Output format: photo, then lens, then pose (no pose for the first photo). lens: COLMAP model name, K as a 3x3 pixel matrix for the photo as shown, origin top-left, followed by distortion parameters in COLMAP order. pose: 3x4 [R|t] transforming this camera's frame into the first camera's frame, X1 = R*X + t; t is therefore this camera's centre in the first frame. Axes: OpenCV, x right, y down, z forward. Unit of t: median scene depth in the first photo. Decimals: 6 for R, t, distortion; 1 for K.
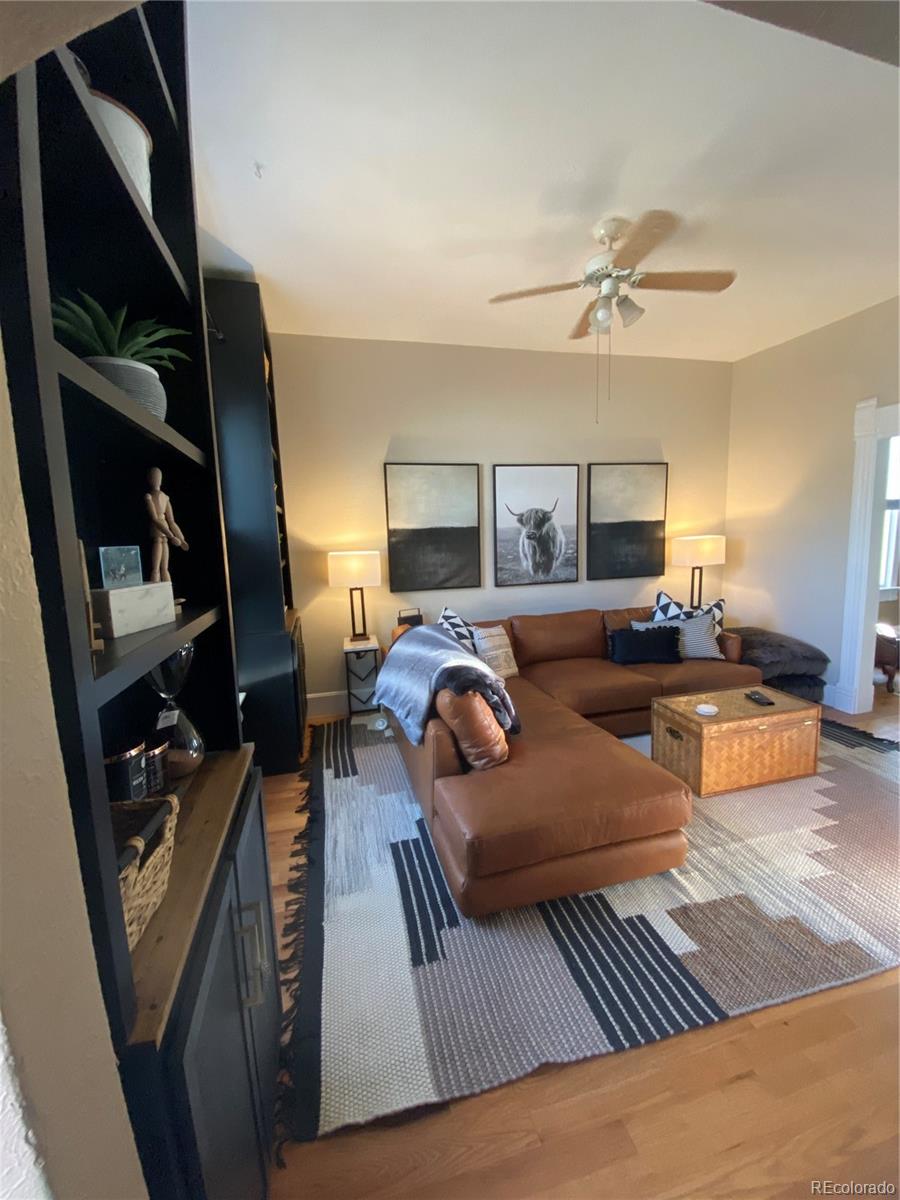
lens RADIAL K [[479.8, 0, 450.6], [0, 479.8, 597.9], [0, 0, 1]] dist [-0.020491, -0.006332]
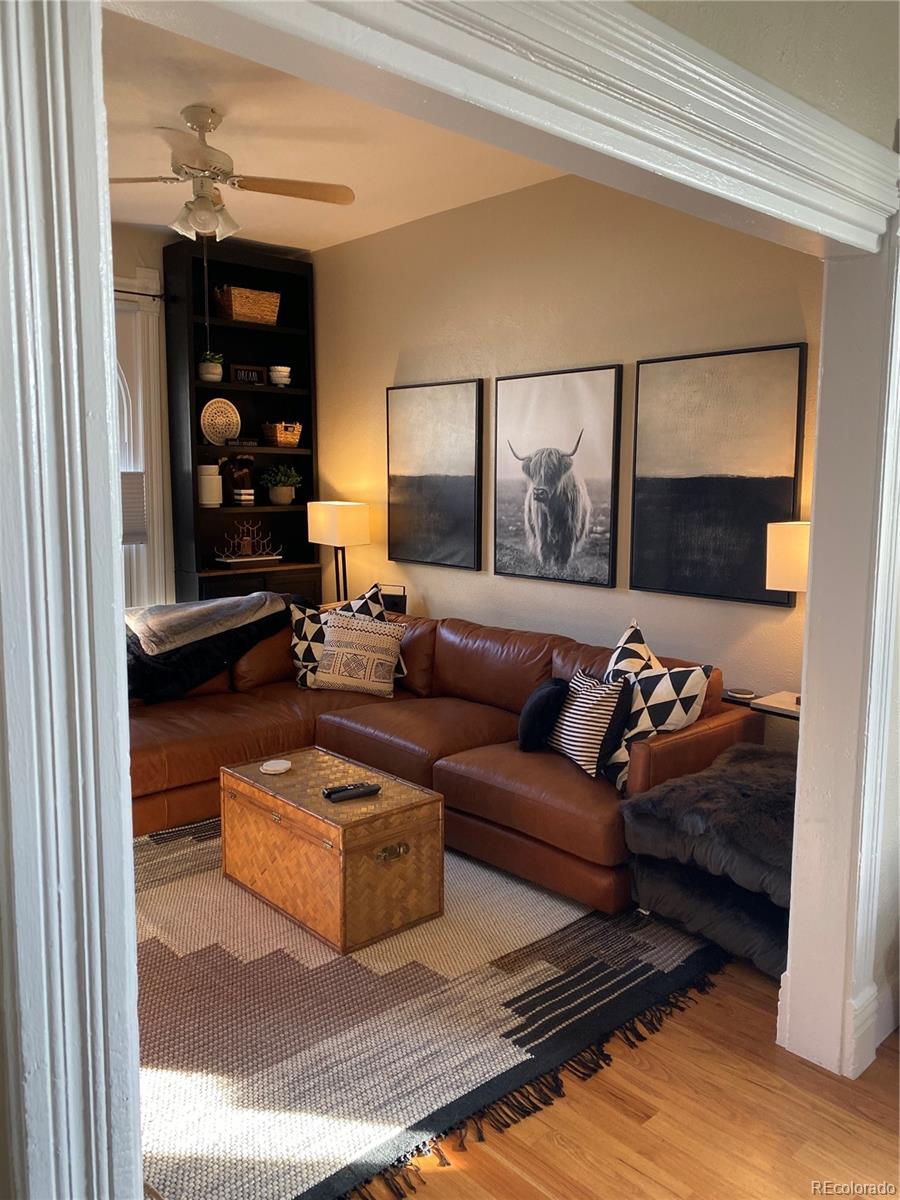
lens RADIAL K [[924.3, 0, 450.3], [0, 924.3, 595.1], [0, 0, 1]] dist [-0.000367, 0.000413]
pose [[0.476448, 0.145024, -0.867160, 1.098828], [-0.155735, 0.984626, 0.079103, -0.081324], [0.865300, 0.097359, 0.491708, 0.362506]]
